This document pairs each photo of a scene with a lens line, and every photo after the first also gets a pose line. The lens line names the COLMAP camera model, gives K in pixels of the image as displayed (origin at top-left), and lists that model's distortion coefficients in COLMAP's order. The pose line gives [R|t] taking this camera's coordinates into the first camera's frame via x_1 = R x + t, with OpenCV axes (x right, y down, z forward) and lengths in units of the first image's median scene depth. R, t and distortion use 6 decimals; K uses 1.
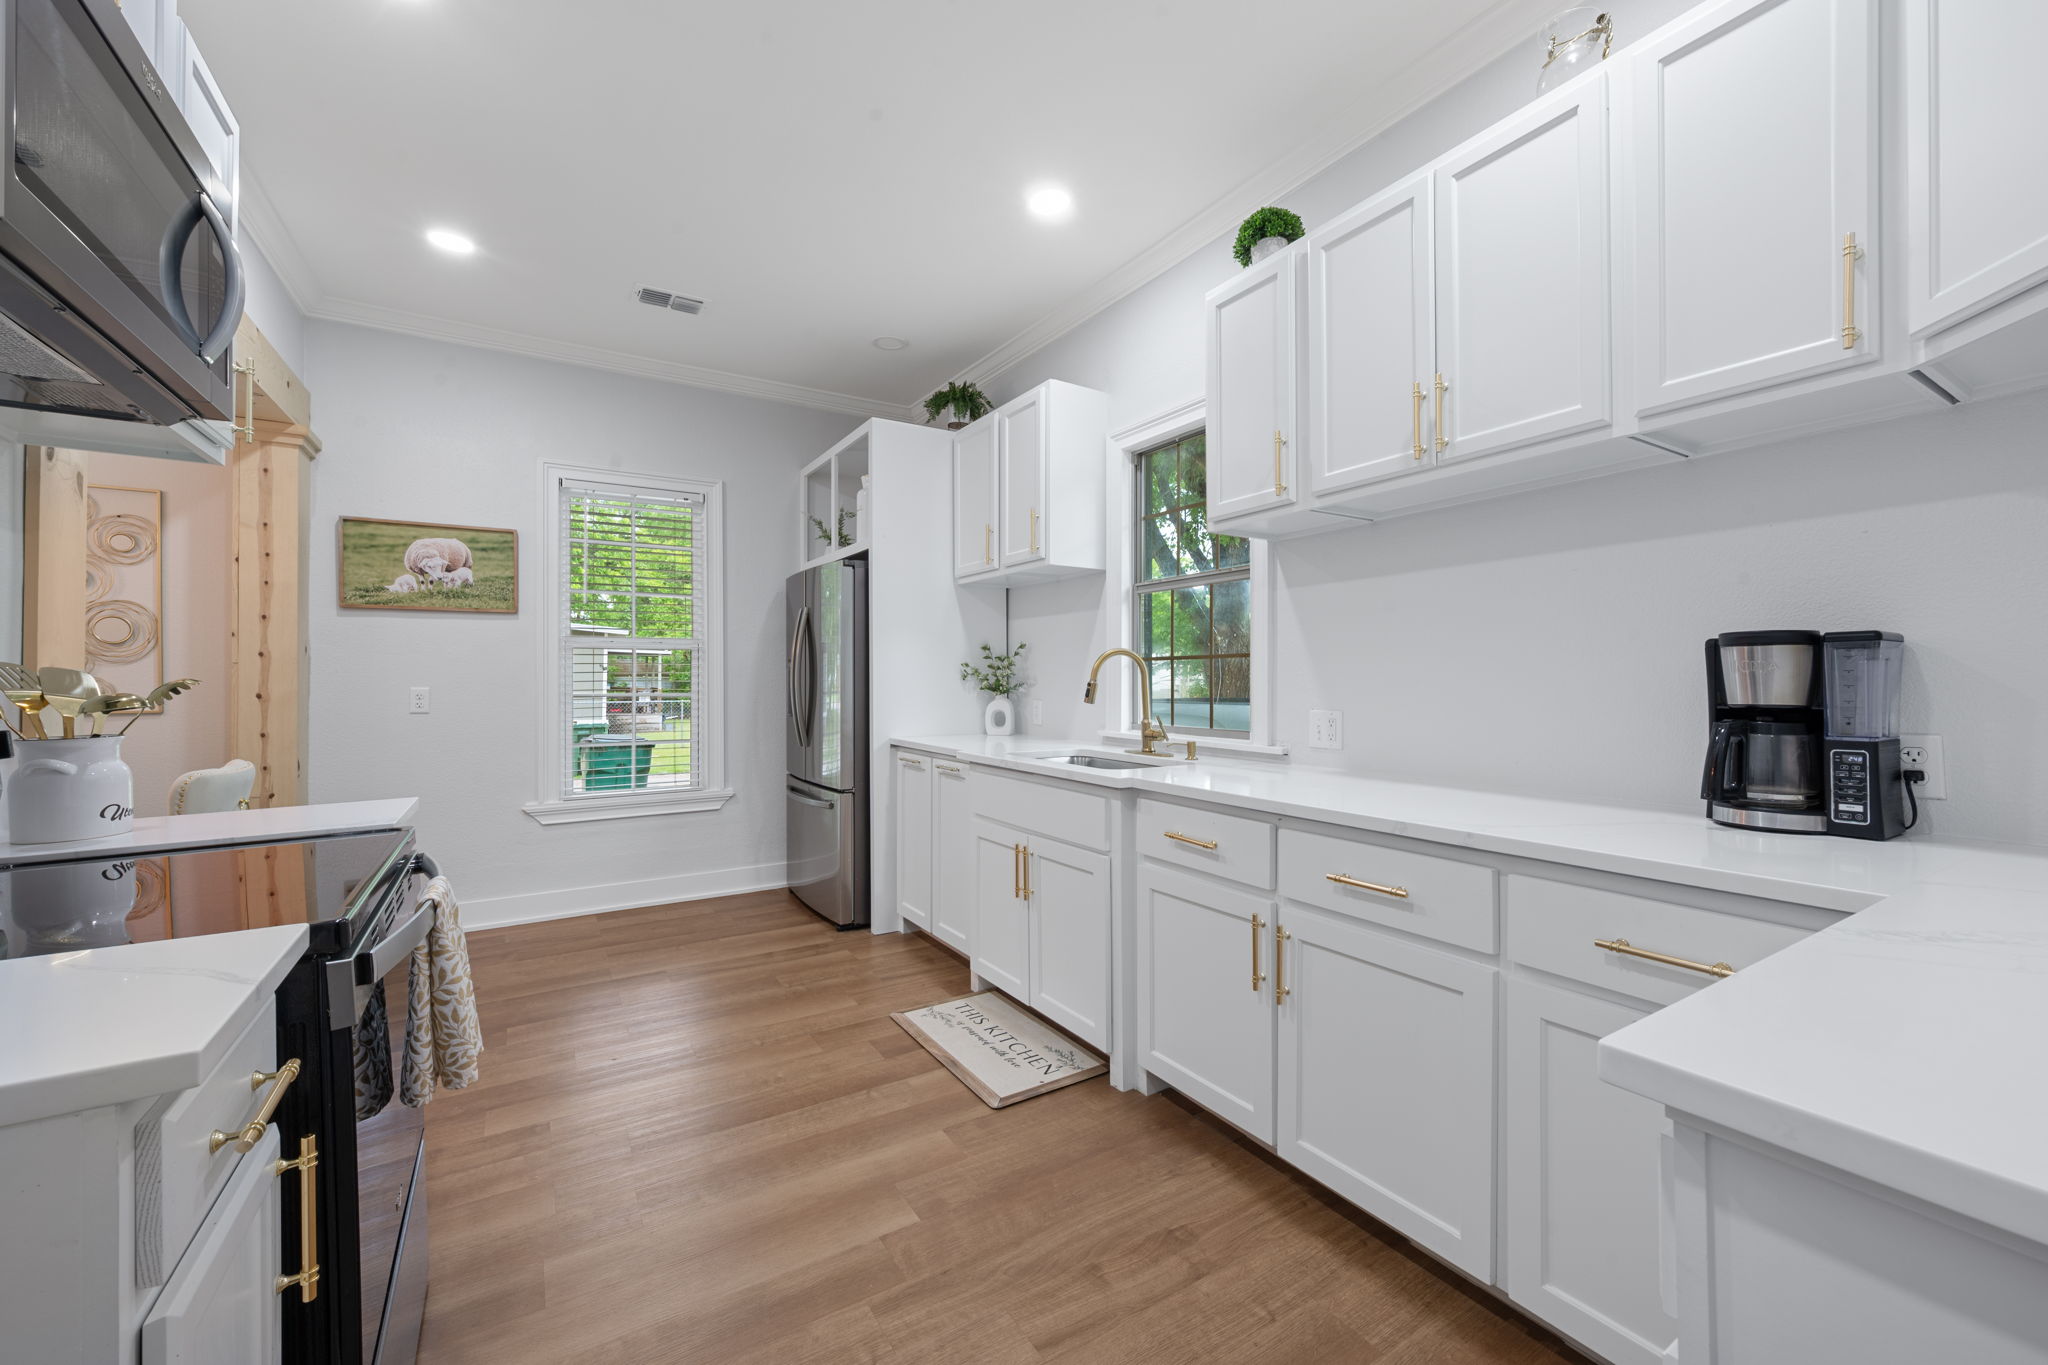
lens RADIAL K [[805.9, 0, 1024.0], [0, 805.9, 682.5], [0, 0, 1]] dist [0.000124, 0.000081]
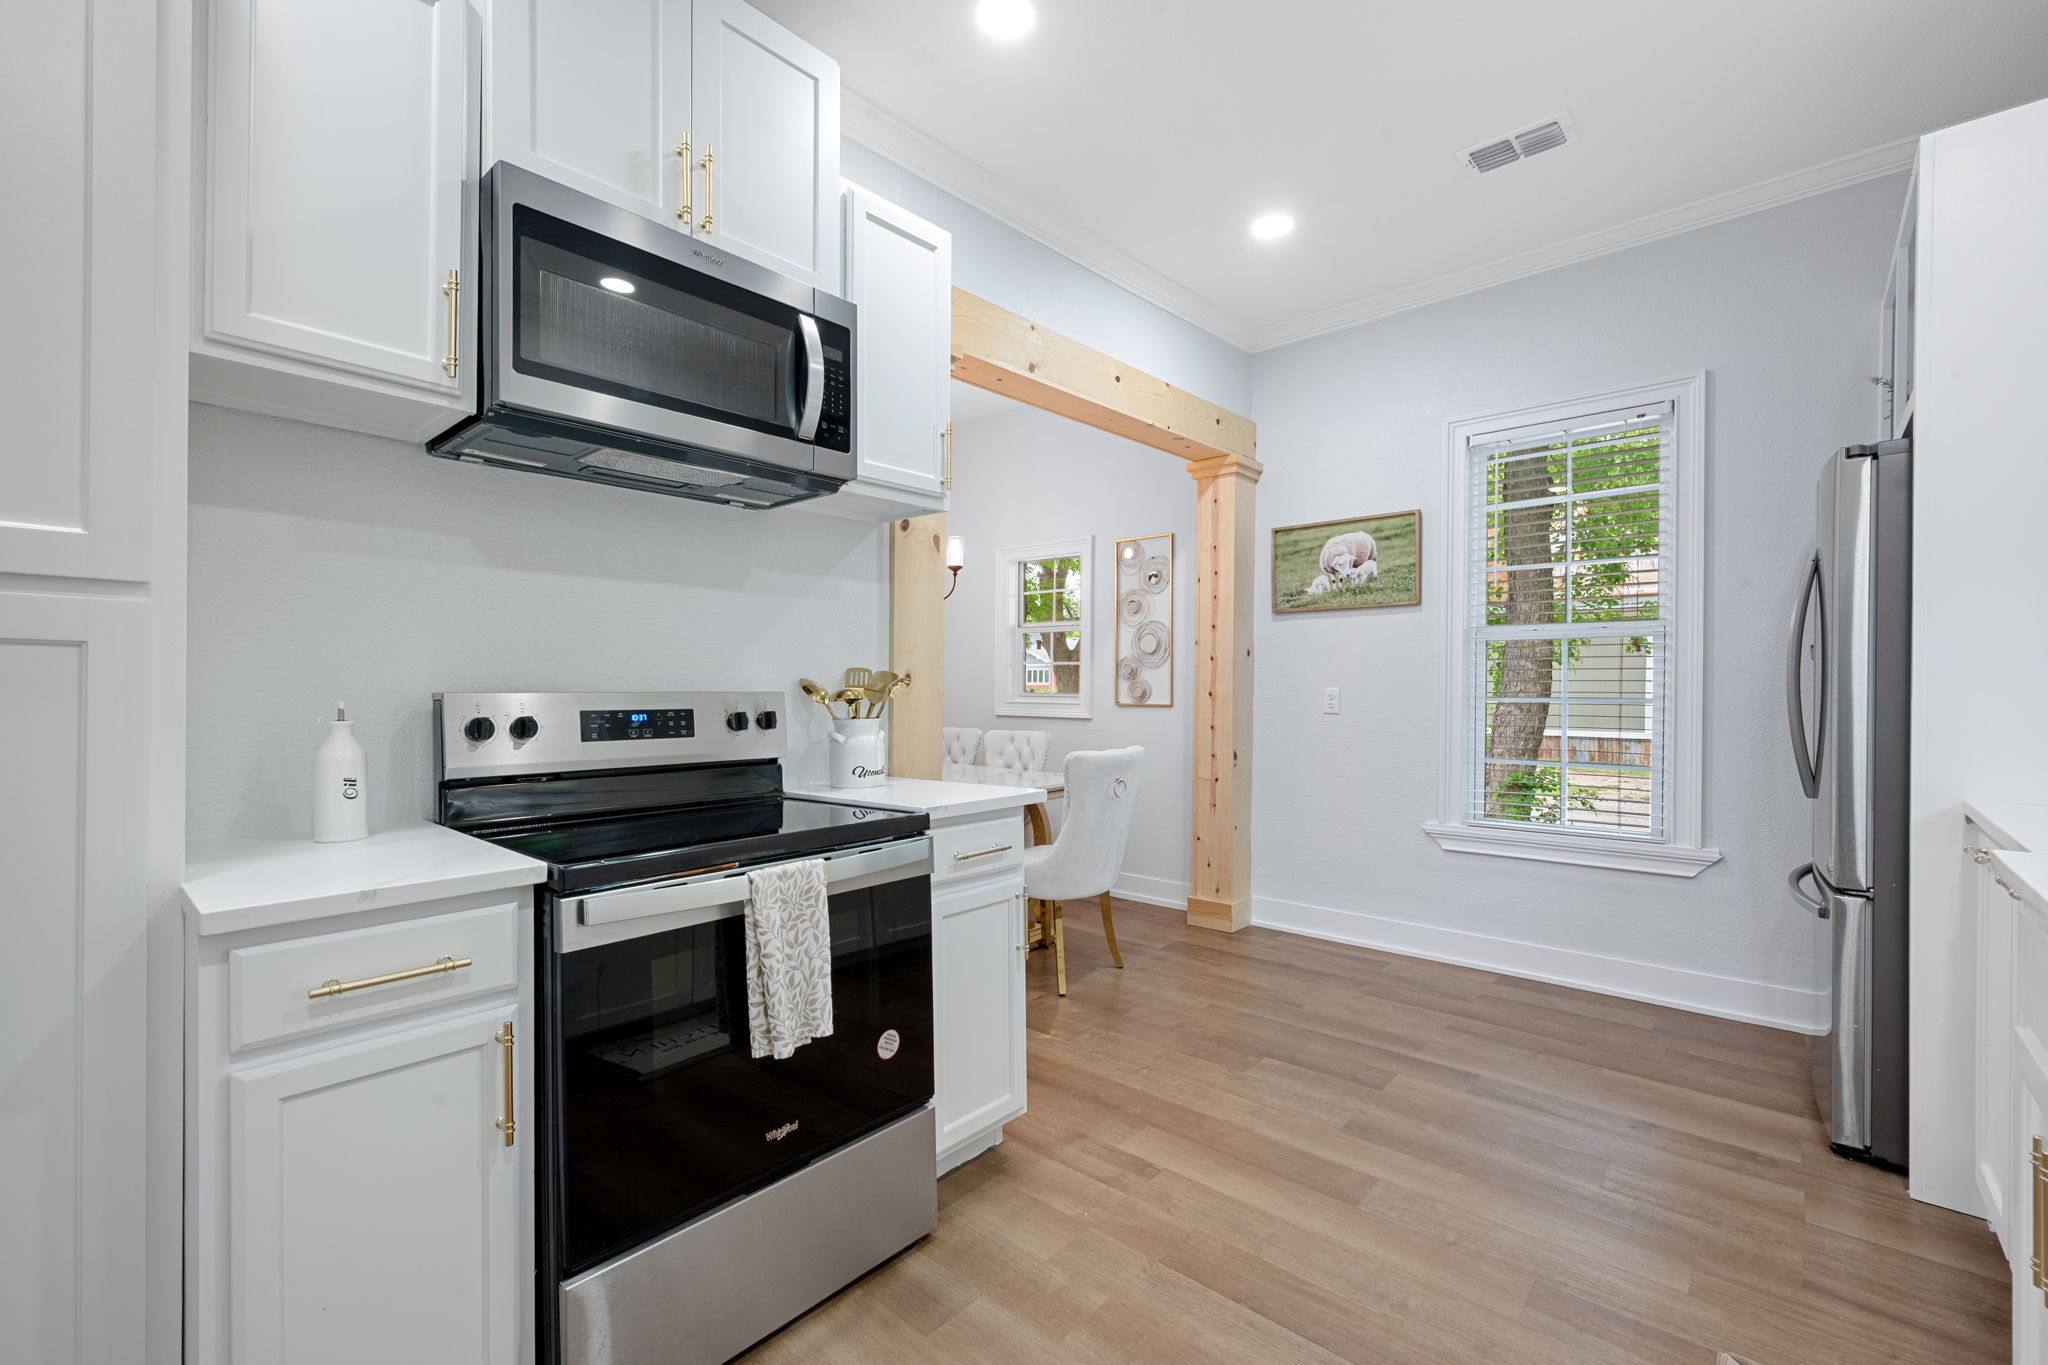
lens RADIAL K [[866.2, 0, 1024.6], [0, 866.2, 694.3], [0, 0, 1]] dist [0.000562, 0.000302]
pose [[0.281339, 0.013145, -0.959519, 0.181048], [-0.002628, 0.999913, 0.012928, 0.001499], [0.959605, -0.001115, 0.281349, 0.364974]]
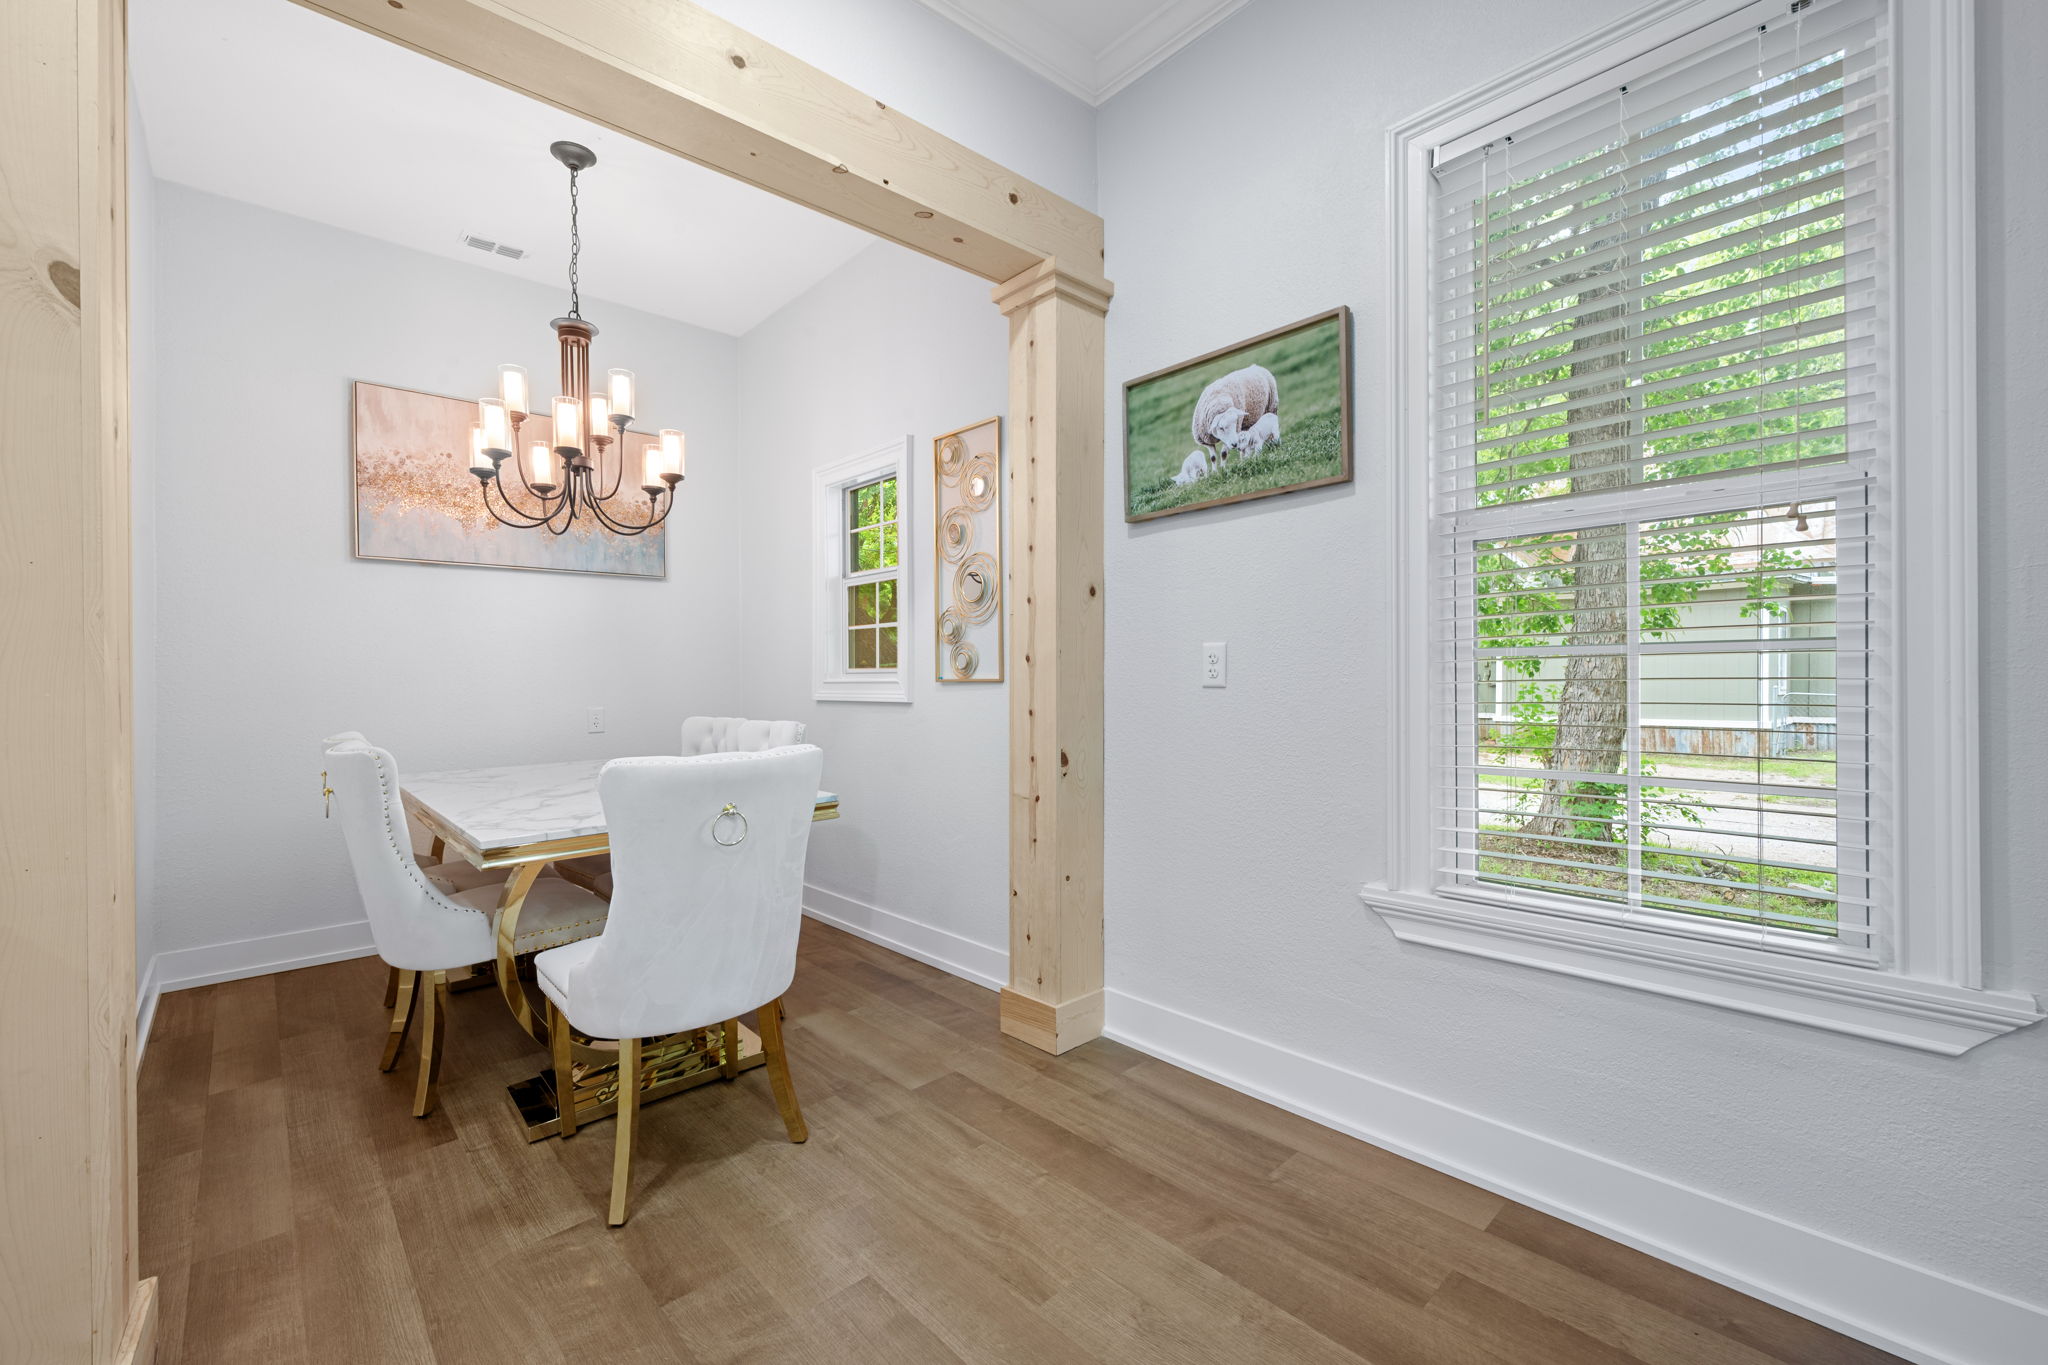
lens RADIAL K [[829.8, 0, 1031.1], [0, 829.8, 679.8], [0, 0, 1]] dist [0.000478, 0.000176]
pose [[0.189712, -0.000363, -0.981840, -0.207497], [0.008544, 0.999963, 0.001281, 0.033582], [0.981803, -0.008632, 0.189708, 0.821145]]
